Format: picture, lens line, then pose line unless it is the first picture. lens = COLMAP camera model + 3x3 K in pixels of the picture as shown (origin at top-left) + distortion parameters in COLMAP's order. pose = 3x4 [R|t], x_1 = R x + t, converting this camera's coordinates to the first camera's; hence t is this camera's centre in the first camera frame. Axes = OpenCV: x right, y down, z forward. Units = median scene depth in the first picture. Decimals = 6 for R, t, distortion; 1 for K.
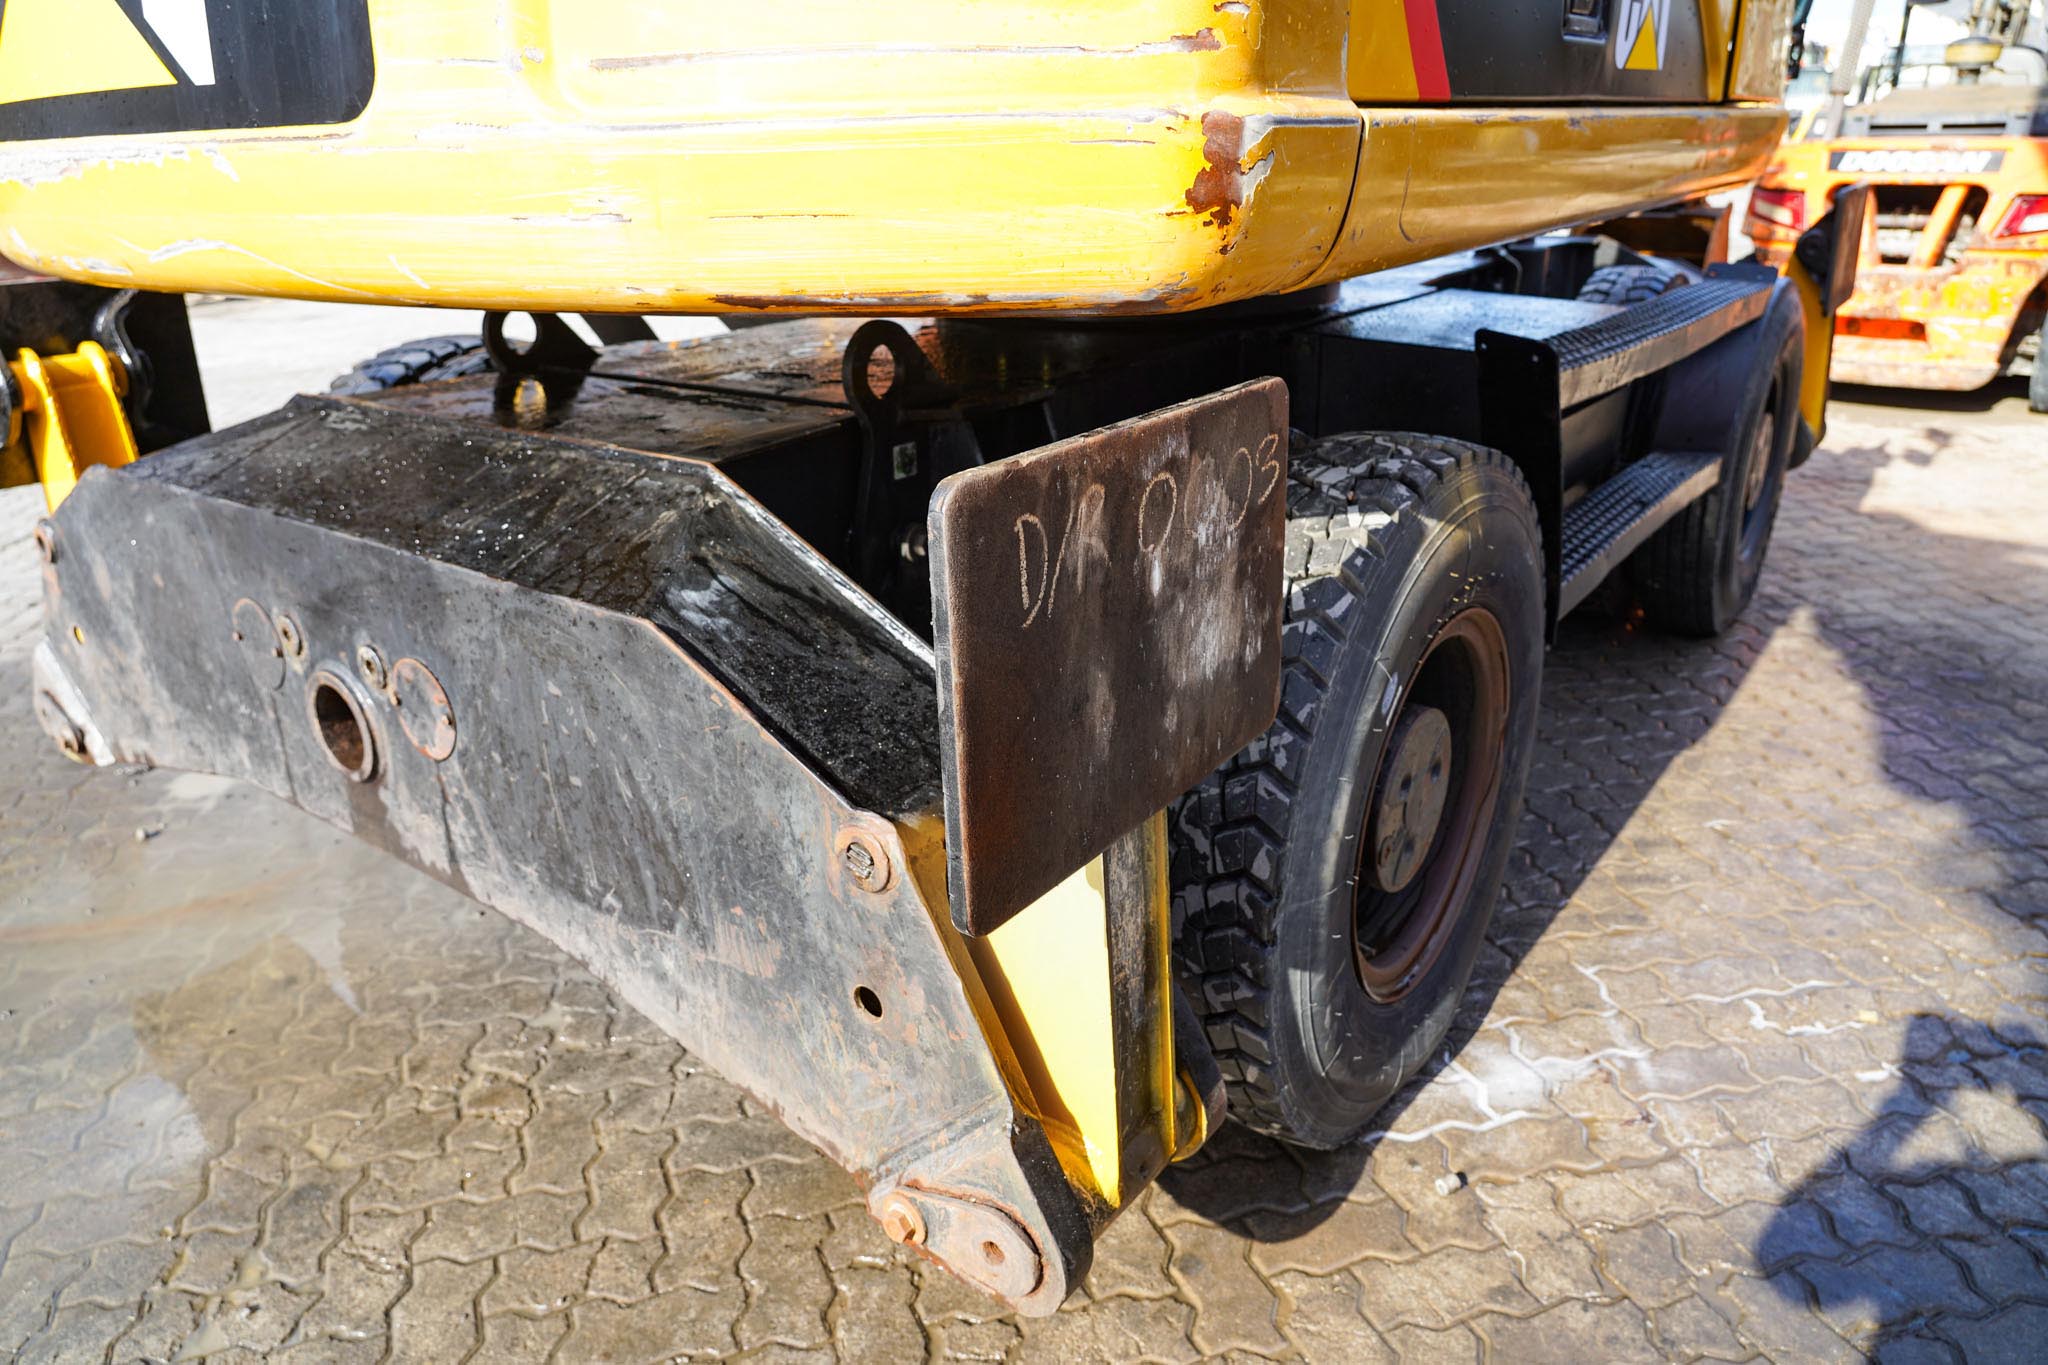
lens RADIAL K [[1377.9, 0, 1021.0], [0, 1377.9, 674.8], [0, 0, 1]] dist [-0.039267, 0.027891]
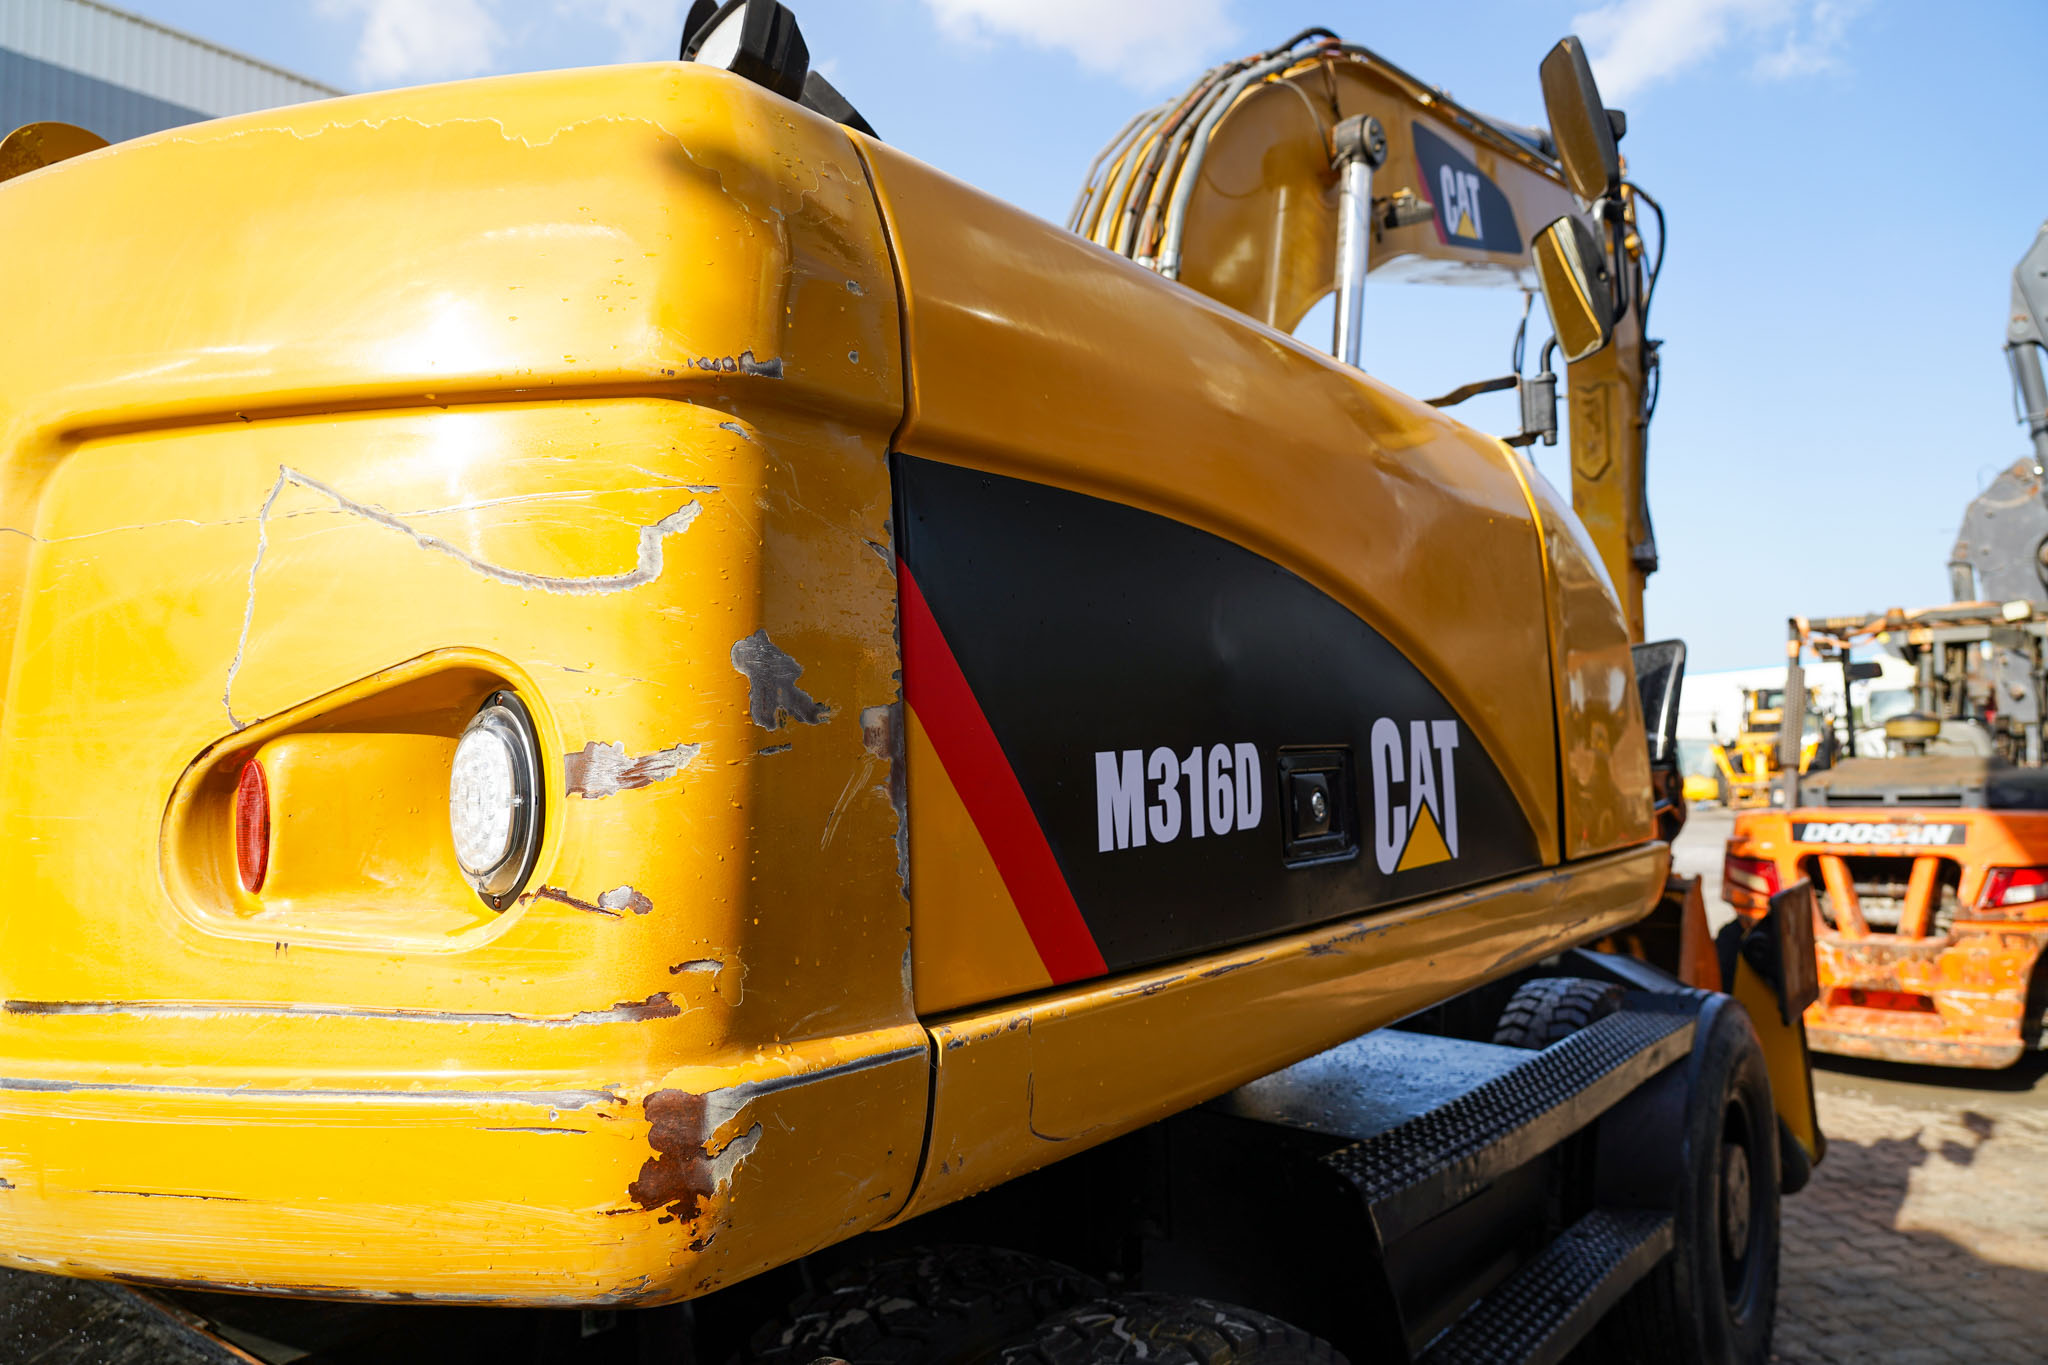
lens RADIAL K [[1377.9, 0, 1021.0], [0, 1377.9, 674.8], [0, 0, 1]] dist [-0.039267, 0.027891]
pose [[0.999277, -0.006011, -0.037536, 0.115783], [-0.010563, 0.904616, -0.426096, -0.085623], [0.036517, 0.426184, 0.903899, 0.044900]]
